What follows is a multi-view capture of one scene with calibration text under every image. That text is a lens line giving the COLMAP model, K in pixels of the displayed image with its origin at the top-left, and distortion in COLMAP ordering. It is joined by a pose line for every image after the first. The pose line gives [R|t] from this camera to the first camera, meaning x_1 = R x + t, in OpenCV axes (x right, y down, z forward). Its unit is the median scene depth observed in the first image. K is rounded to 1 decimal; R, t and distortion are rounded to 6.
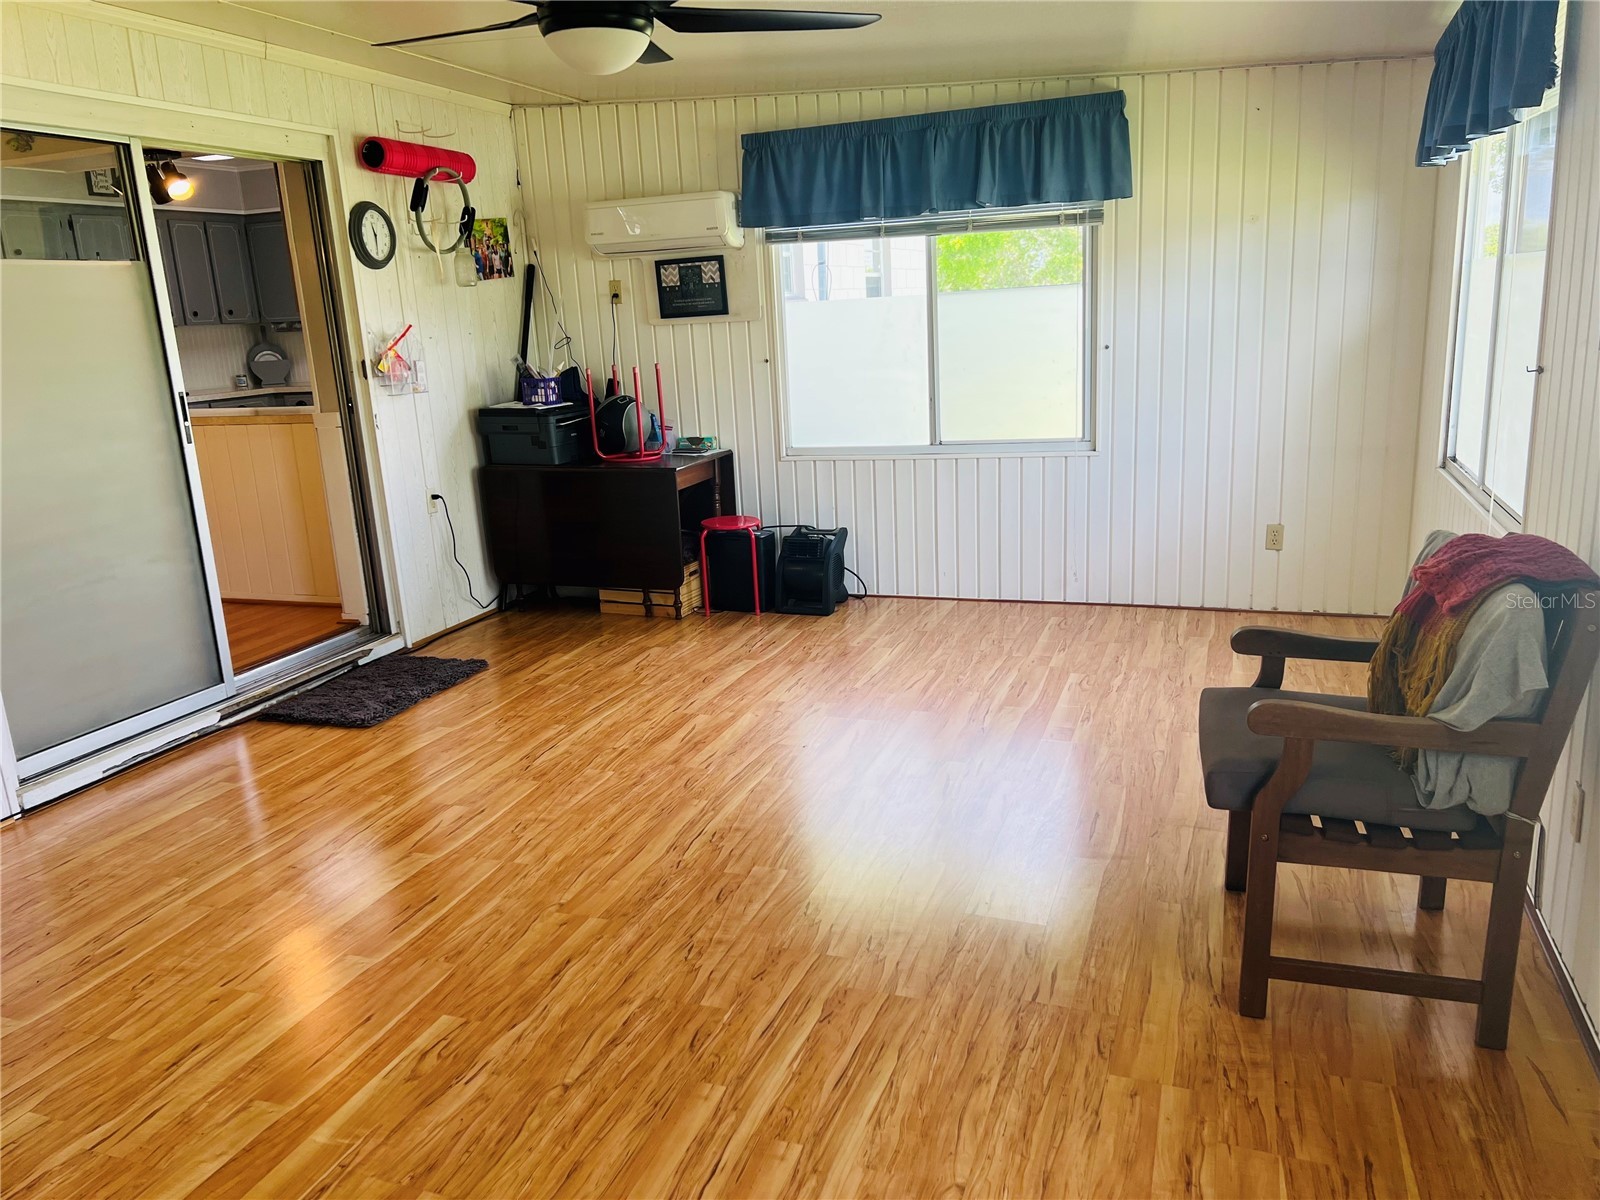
lens RADIAL K [[1196.1, 0, 808.6], [0, 1196.1, 596.3], [0, 0, 1]] dist [0.086519, -0.107357]
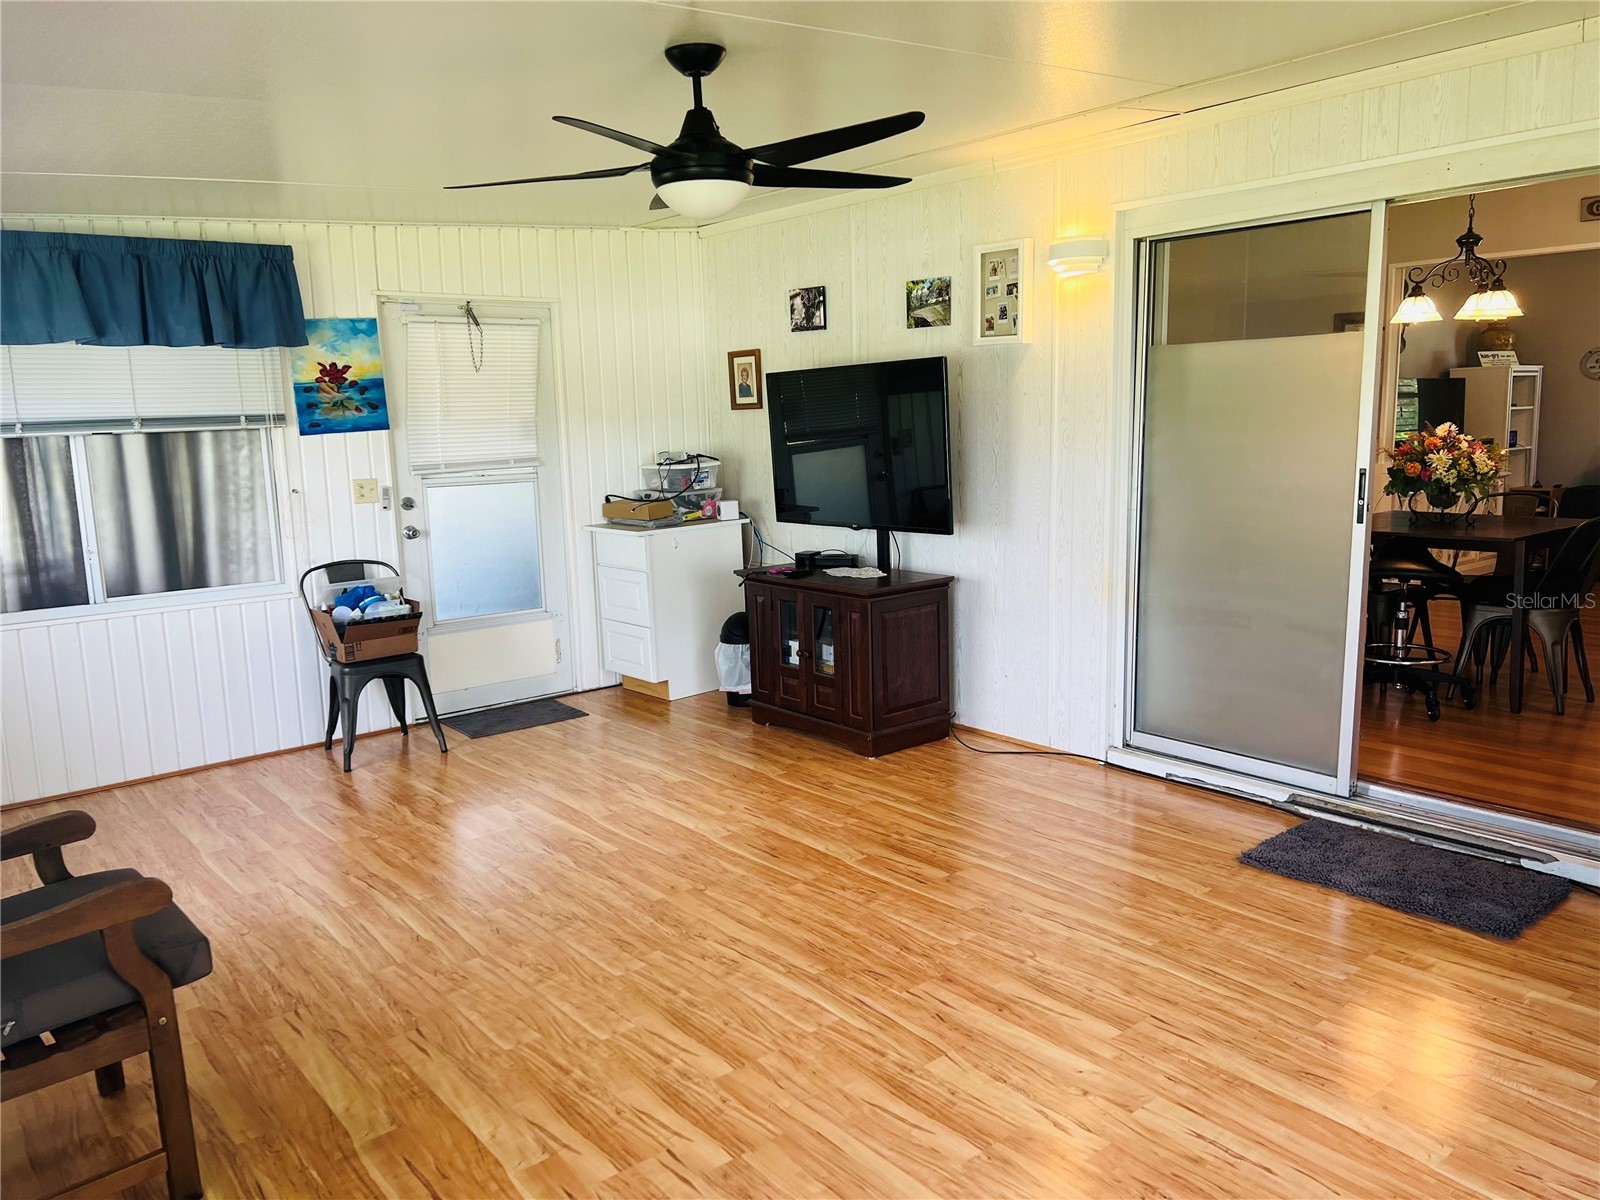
lens RADIAL K [[1201.8, 0, 801.9], [0, 1201.8, 619.1], [0, 0, 1]] dist [0.071589, -0.114378]
pose [[-0.522150, 0.207841, -0.827141, 0.411809], [-0.149073, 0.932678, 0.328466, -0.248279], [0.839724, 0.294812, -0.456014, 0.906429]]
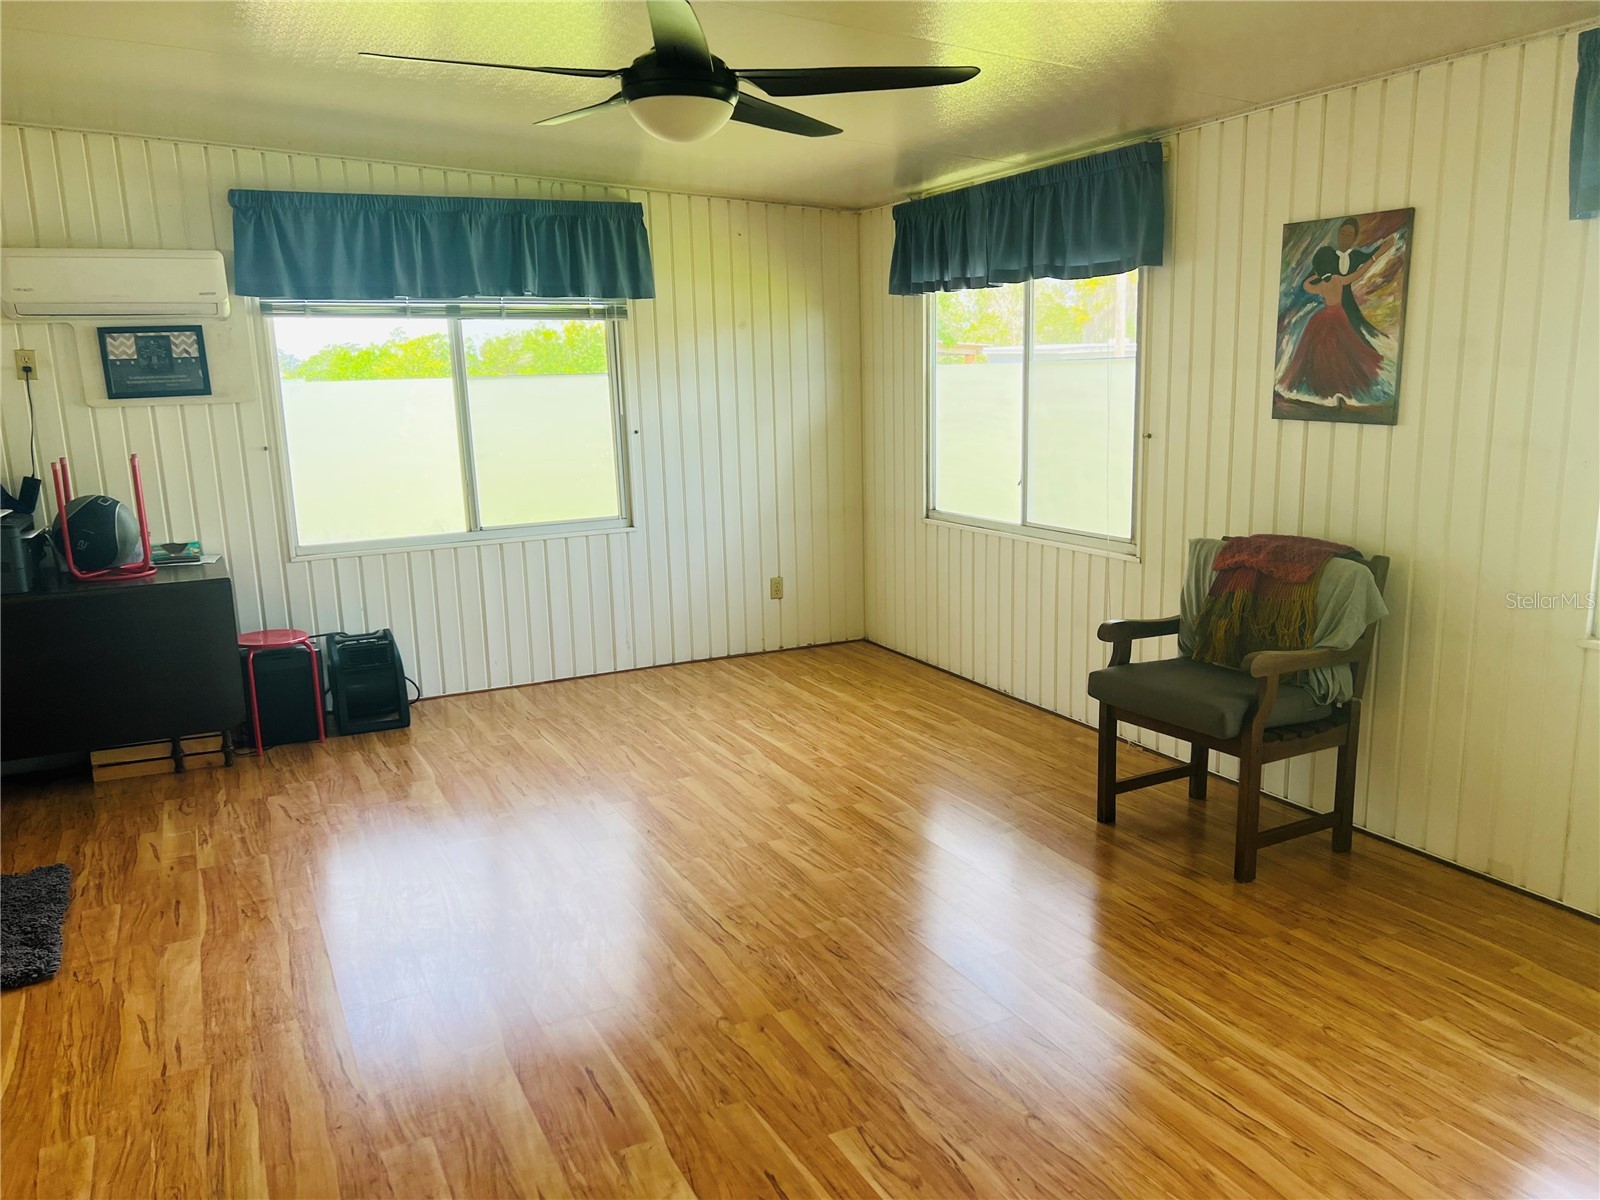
lens RADIAL K [[1196.1, 0, 808.6], [0, 1196.1, 596.3], [0, 0, 1]] dist [0.086519, -0.107357]
pose [[0.690641, -0.106203, 0.715357, -0.452379], [0.163176, 0.986535, -0.011076, -0.023064], [-0.704548, 0.124378, 0.698671, 0.157089]]
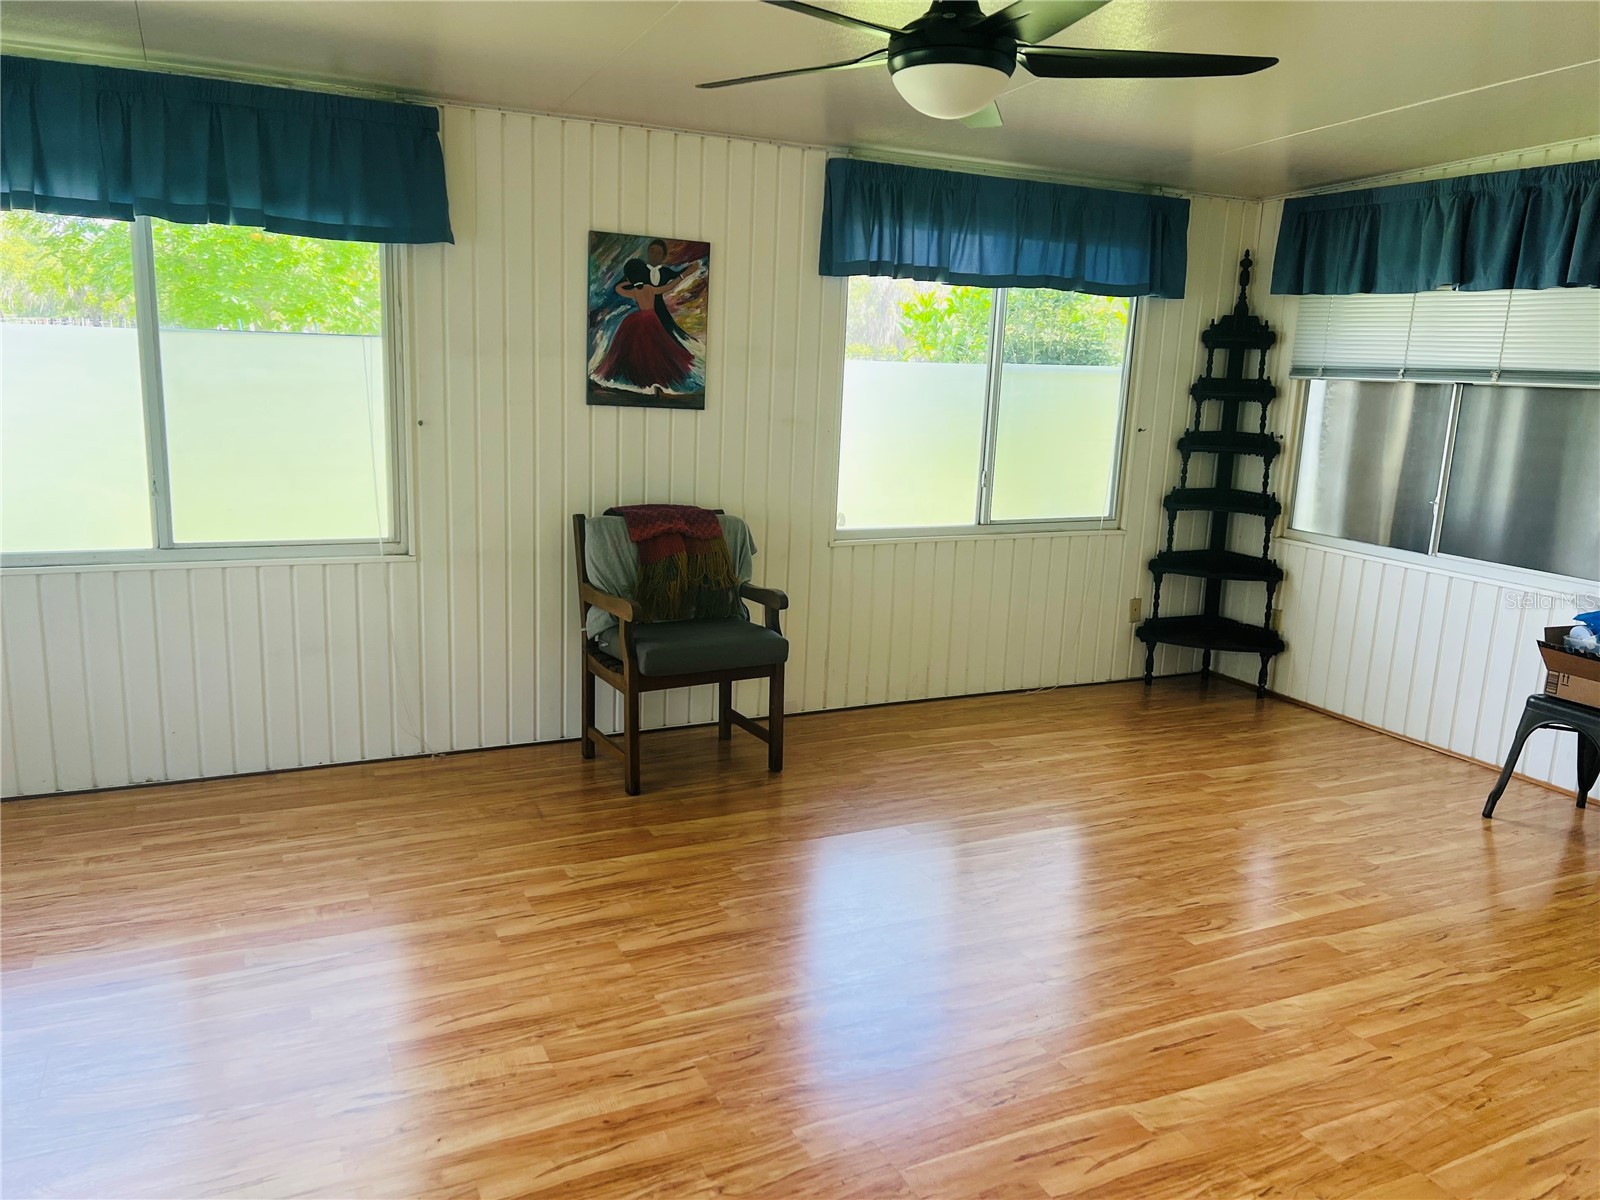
lens RADIAL K [[1196.1, 0, 808.6], [0, 1196.1, 596.3], [0, 0, 1]] dist [0.086519, -0.107357]
pose [[-0.707719, -0.123373, 0.695639, -0.409539], [0.161203, 0.930461, 0.329022, -0.221462], [-0.687858, 0.344994, -0.638617, 0.947688]]
